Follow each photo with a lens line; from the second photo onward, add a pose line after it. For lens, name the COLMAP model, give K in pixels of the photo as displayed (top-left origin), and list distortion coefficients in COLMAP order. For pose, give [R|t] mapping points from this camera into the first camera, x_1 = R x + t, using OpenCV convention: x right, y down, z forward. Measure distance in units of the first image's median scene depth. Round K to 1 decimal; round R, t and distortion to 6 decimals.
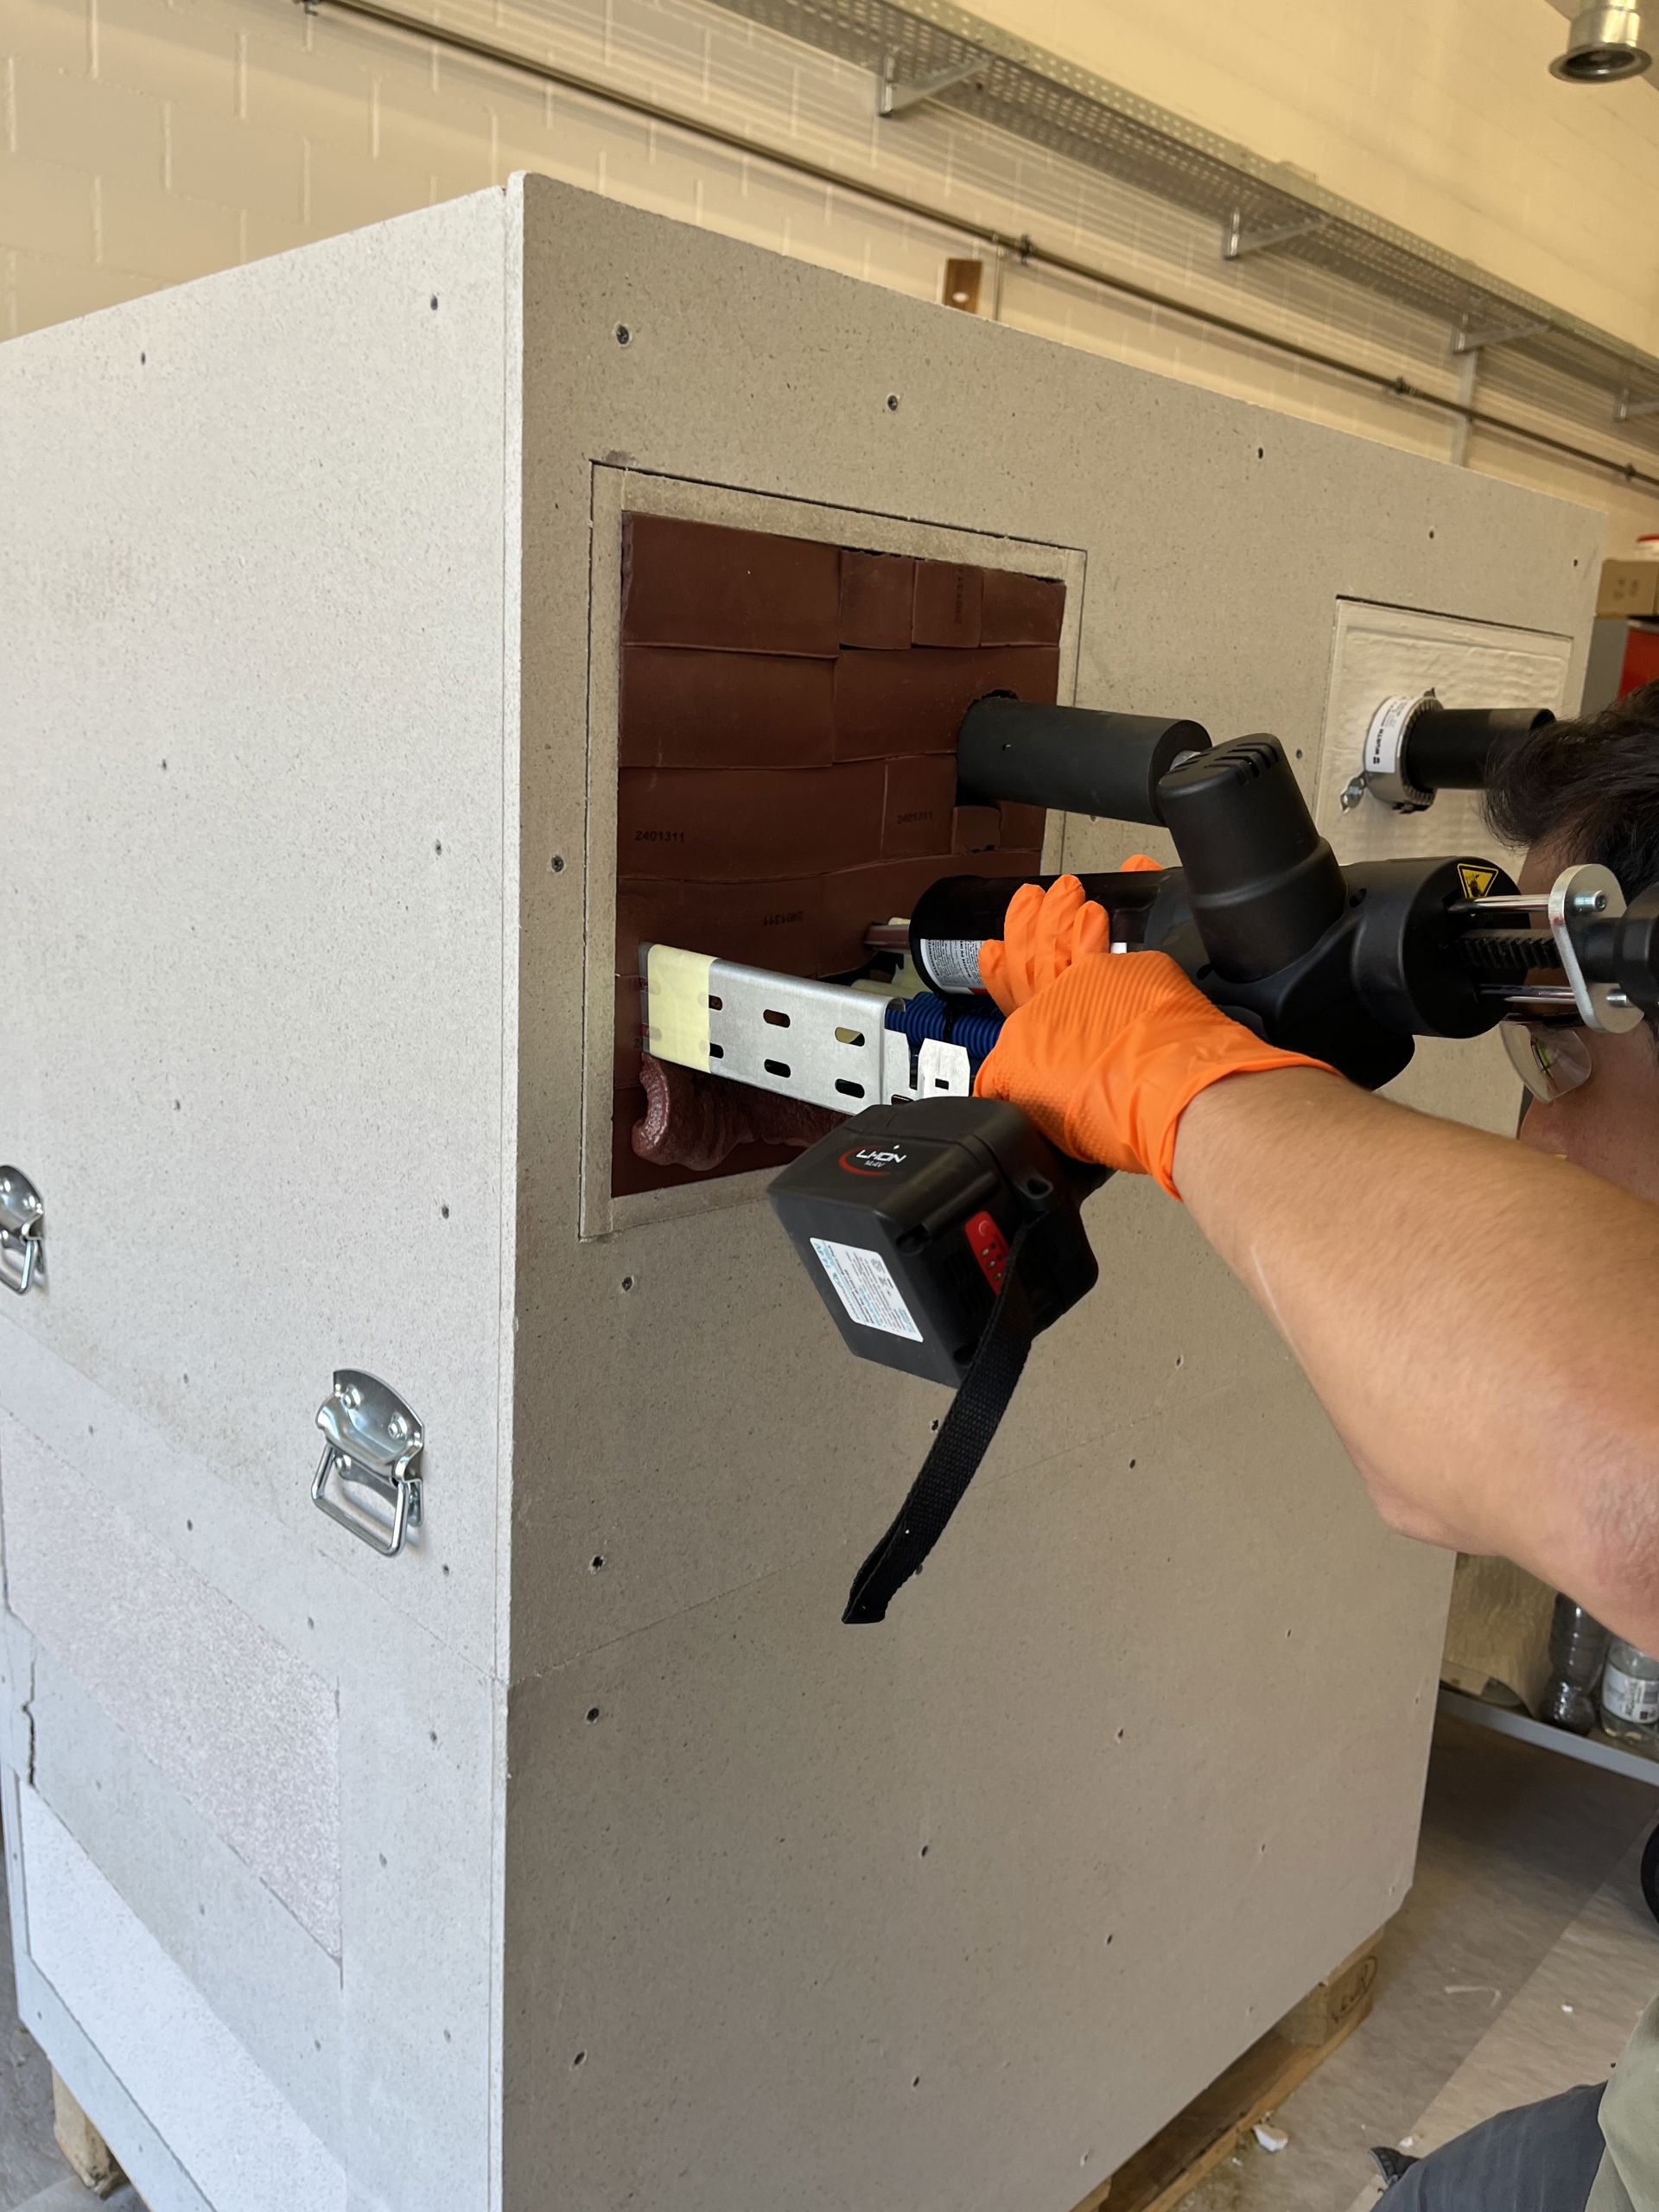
lens RADIAL K [[1670.0, 0, 841.9], [0, 1670.0, 1169.4], [0, 0, 1]] dist [0.034062, -0.041050]
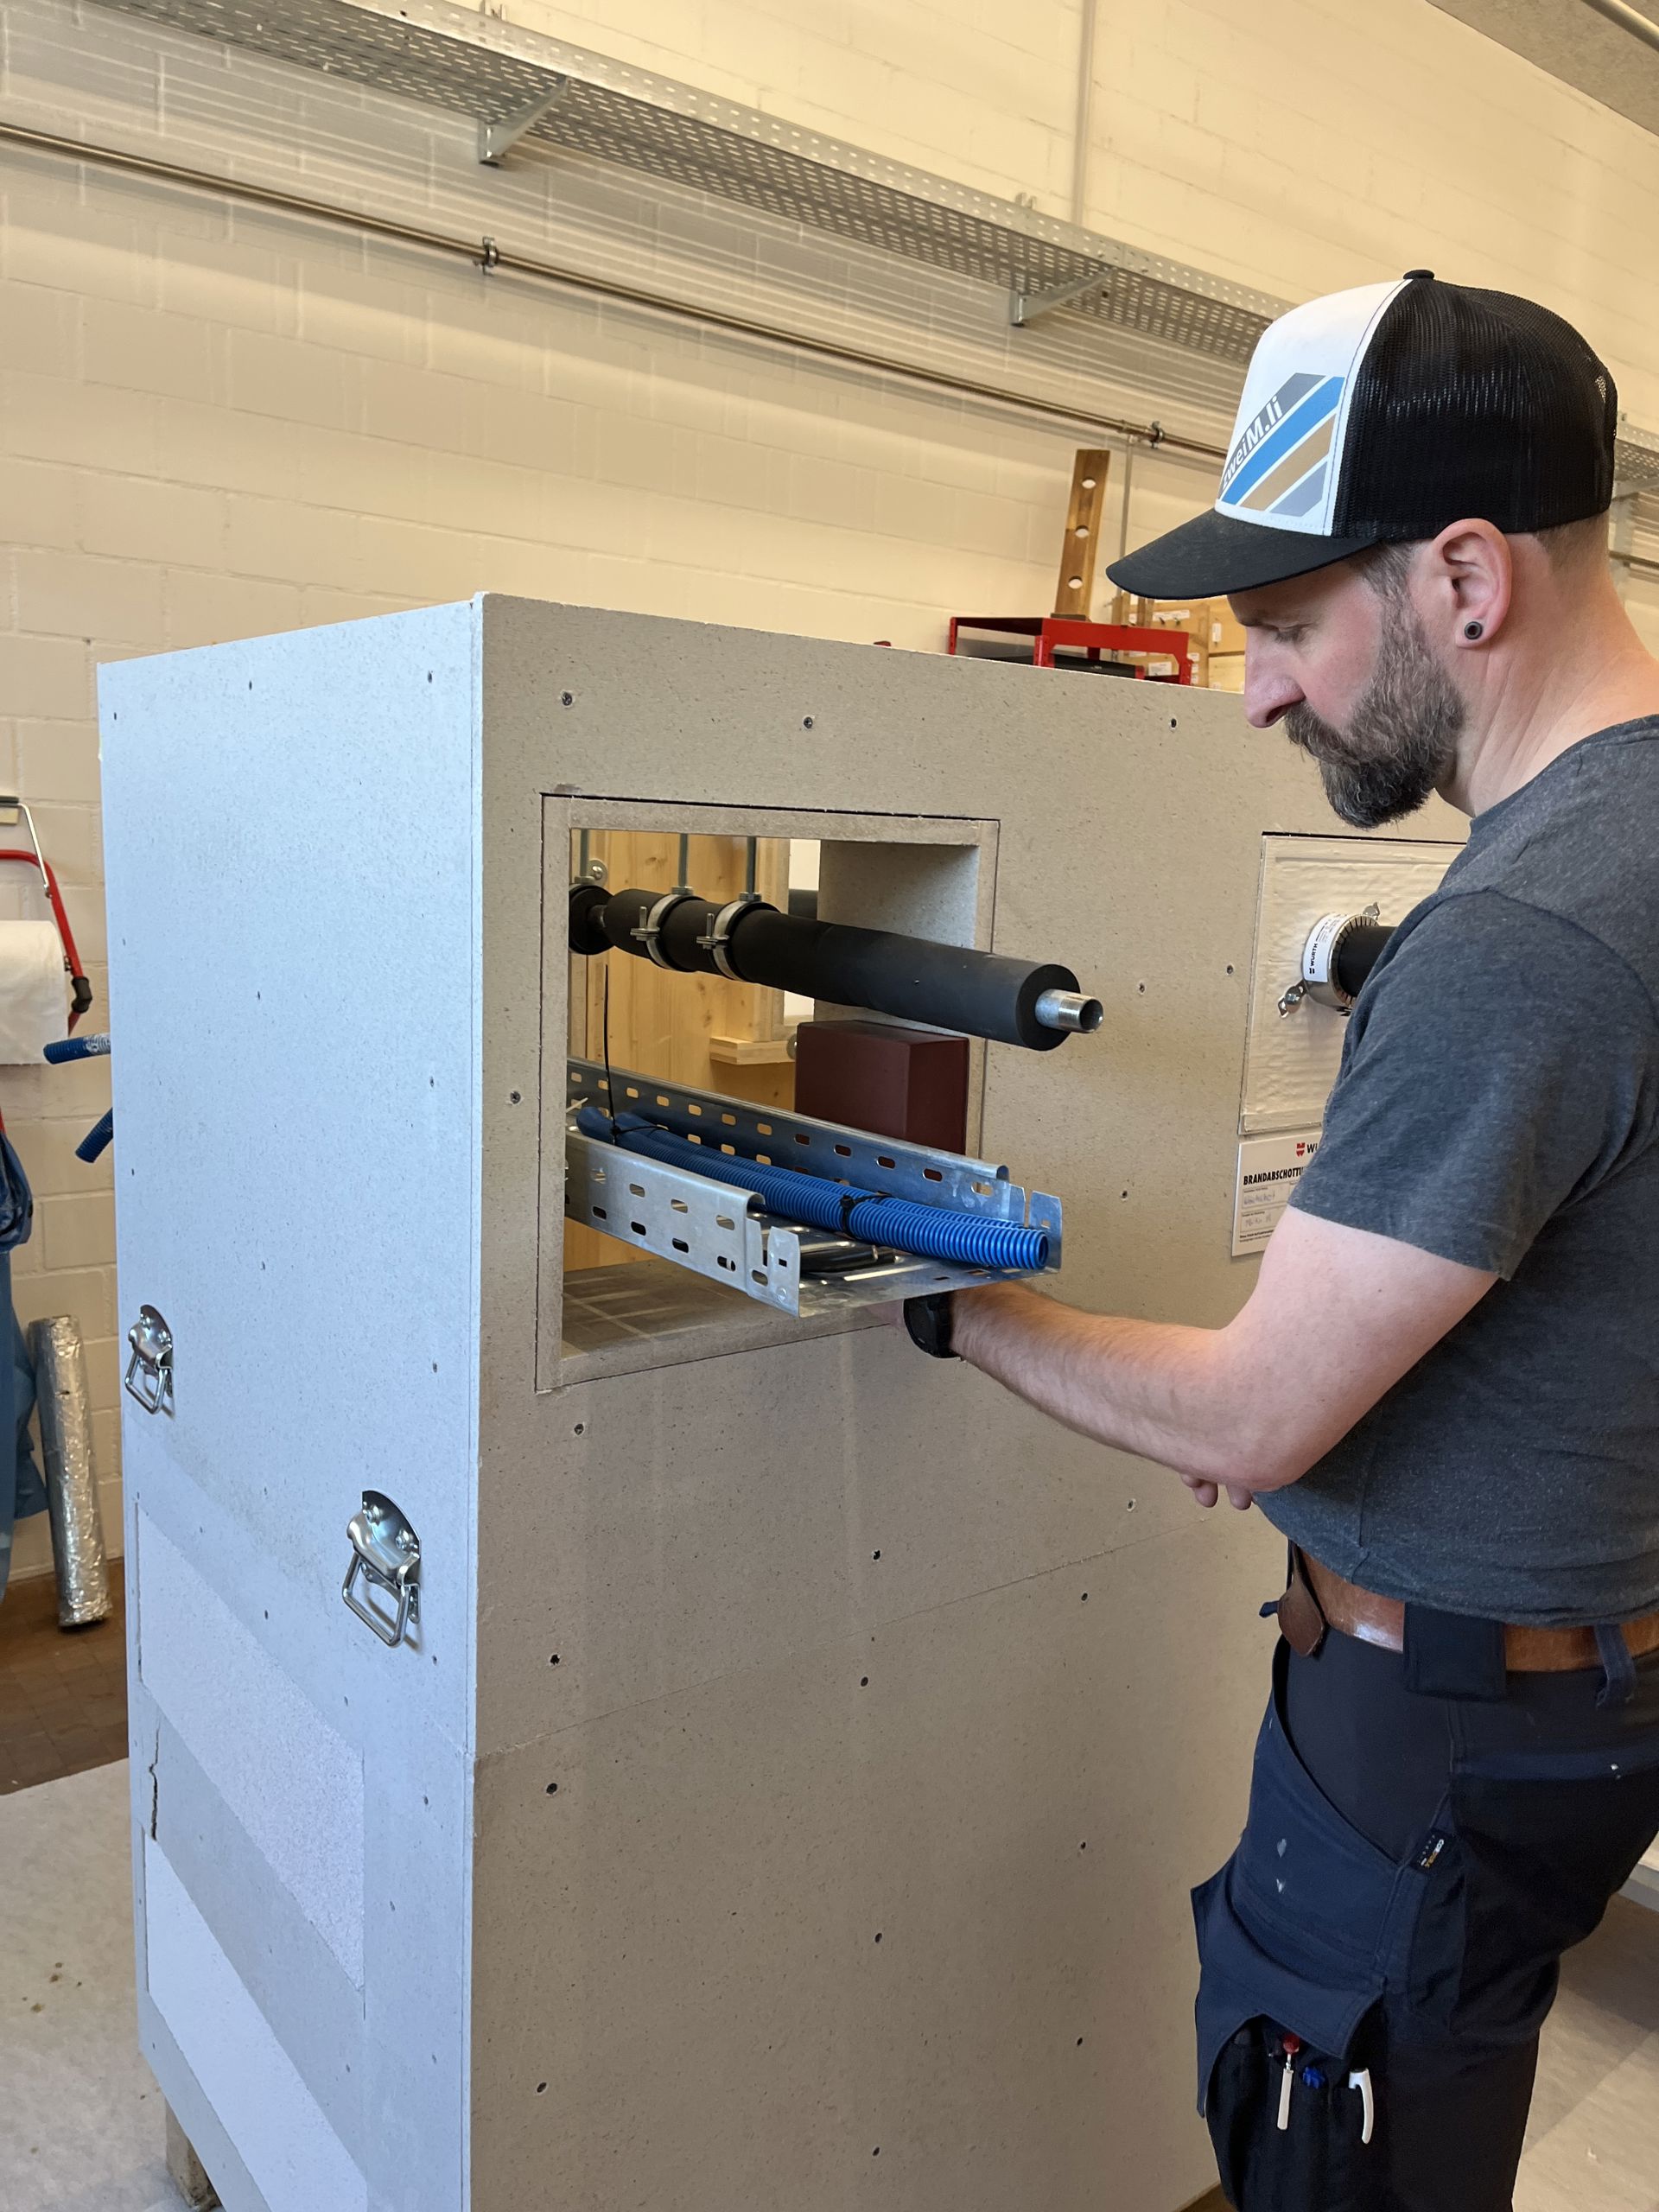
lens RADIAL K [[1670.0, 0, 838.8], [0, 1670.0, 1180.0], [0, 0, 1]] dist [0.034062, -0.041050]
pose [[0.992585, 0.012957, -0.120858, 0.196778], [-0.020392, 0.997960, -0.060491, -0.041731], [0.119828, 0.062507, 0.990825, -0.194465]]
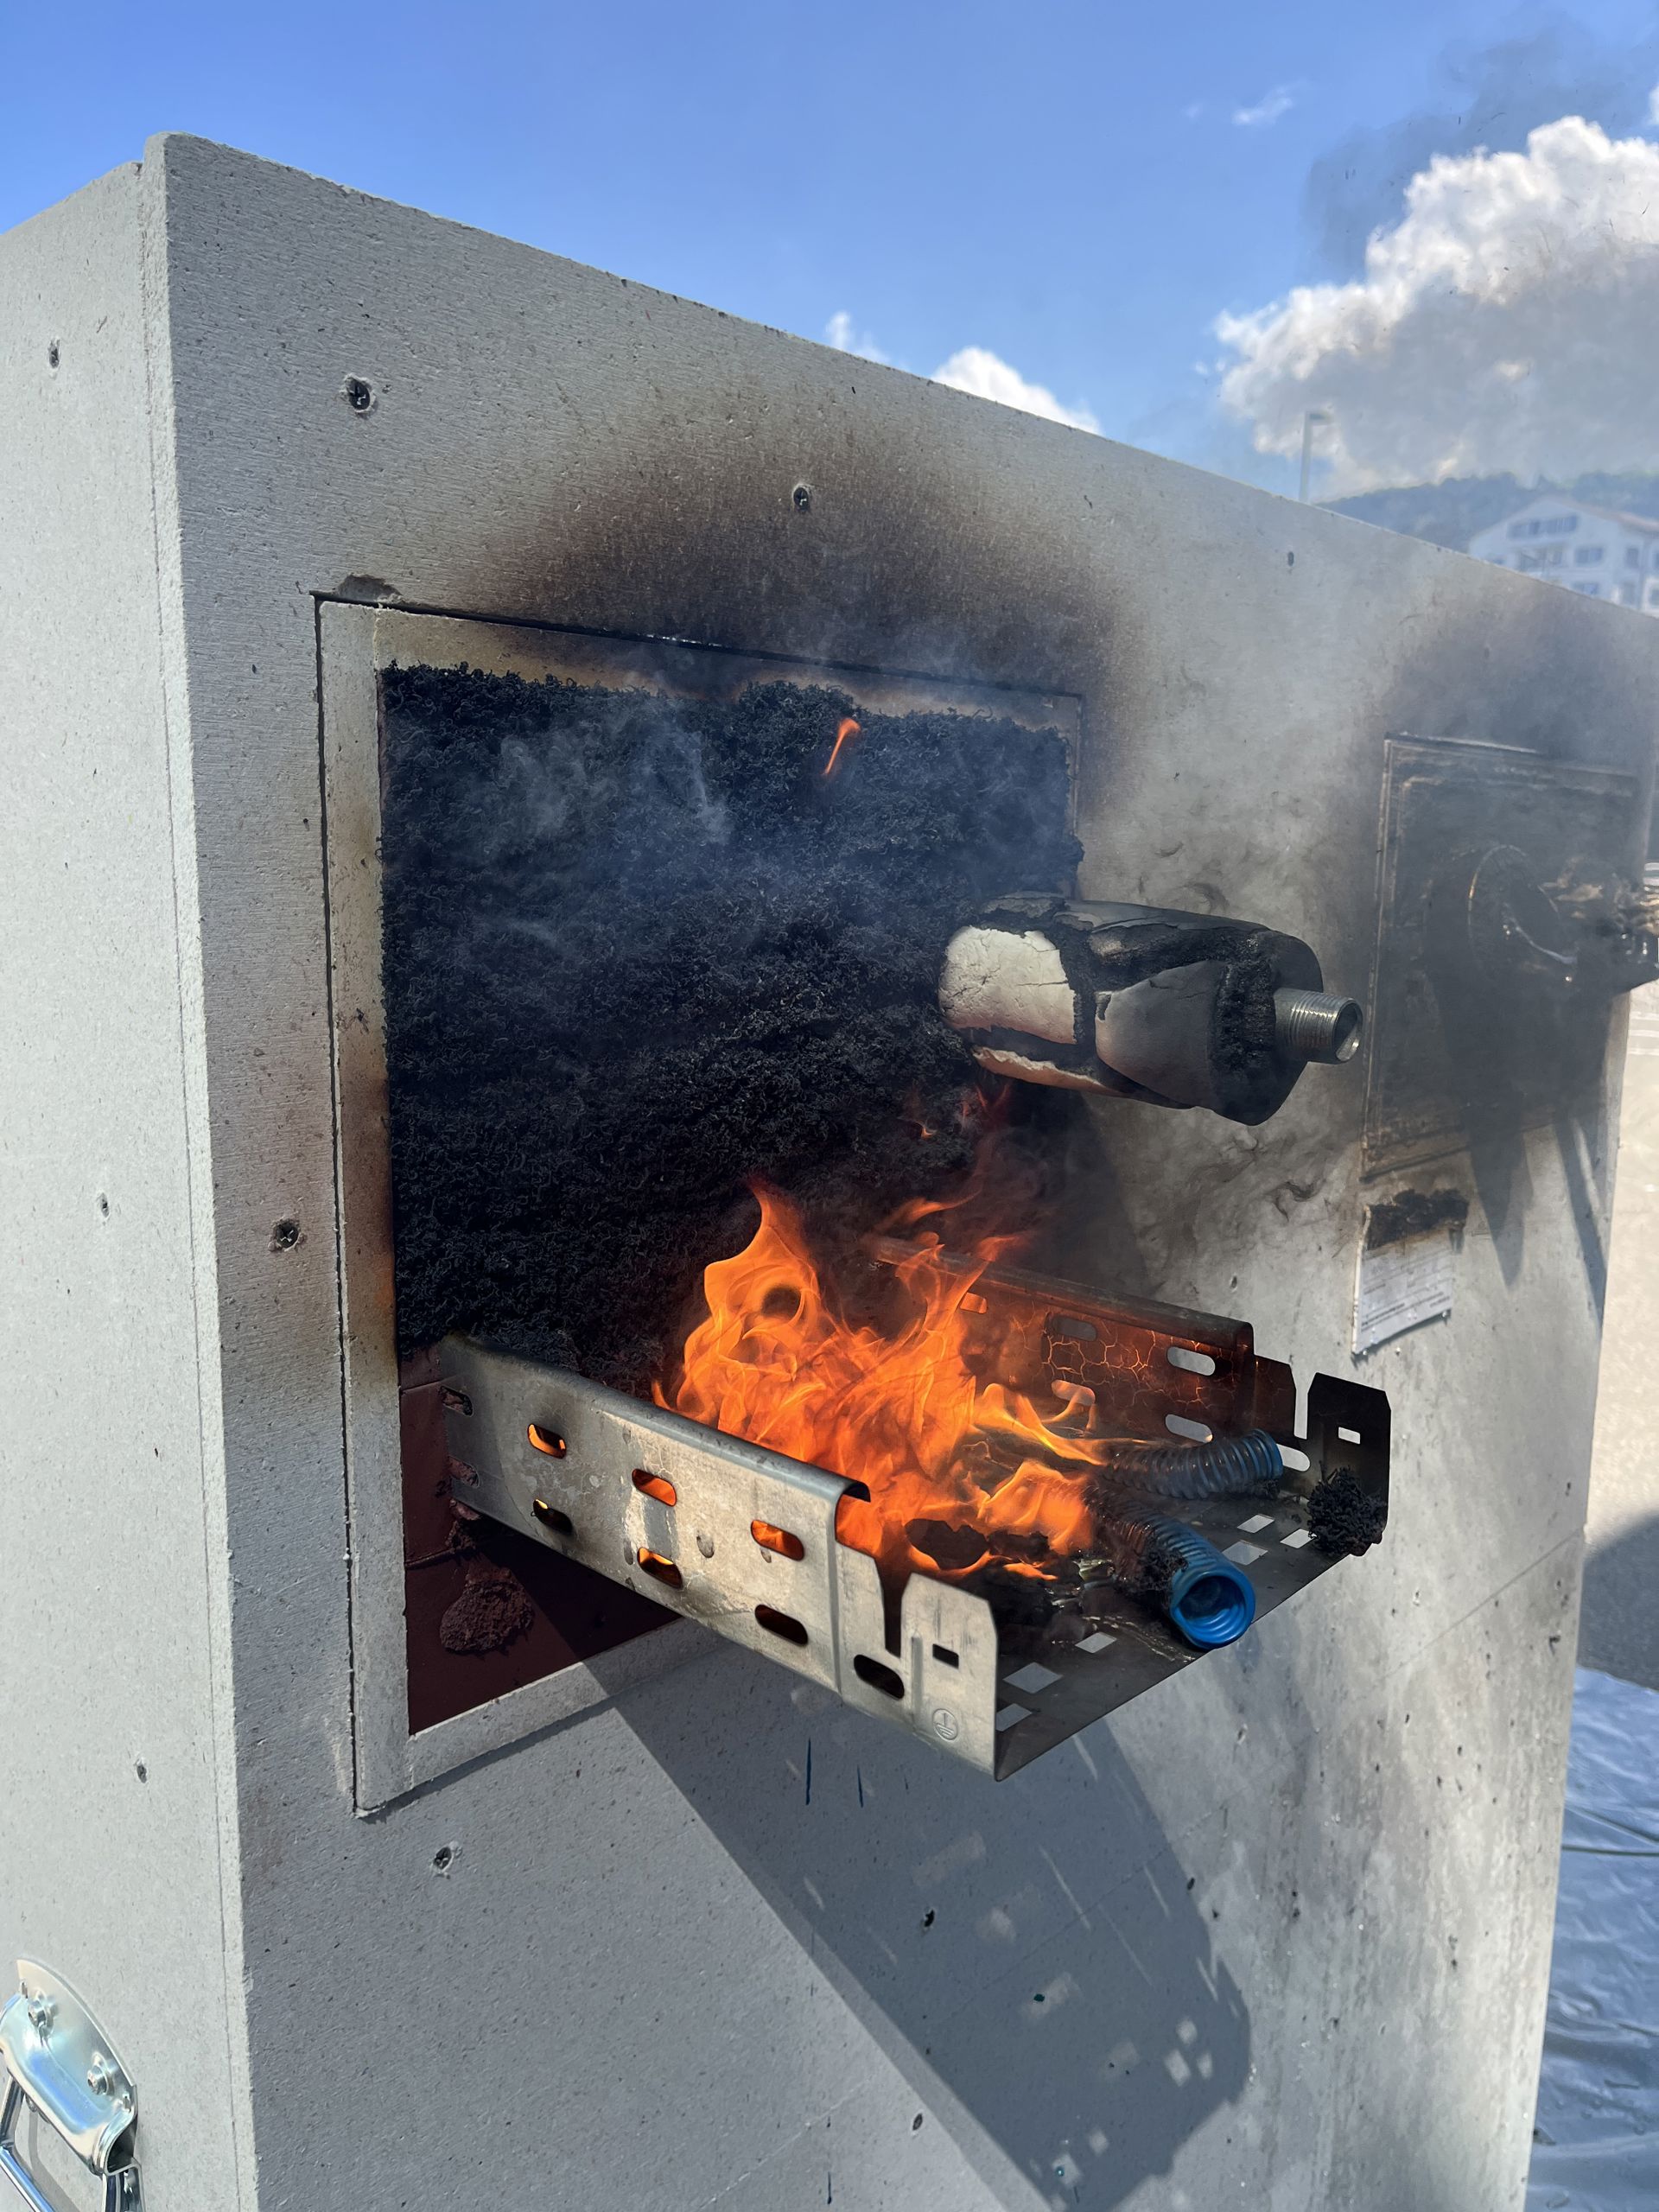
lens RADIAL K [[1670.0, 0, 824.0], [0, 1670.0, 1151.7], [0, 0, 1]] dist [0.034062, -0.041050]
pose [[0.998670, -0.044544, 0.025951, 0.009705], [0.046423, 0.995953, -0.076954, -0.134786], [-0.022418, 0.078057, 0.996697, 0.330129]]
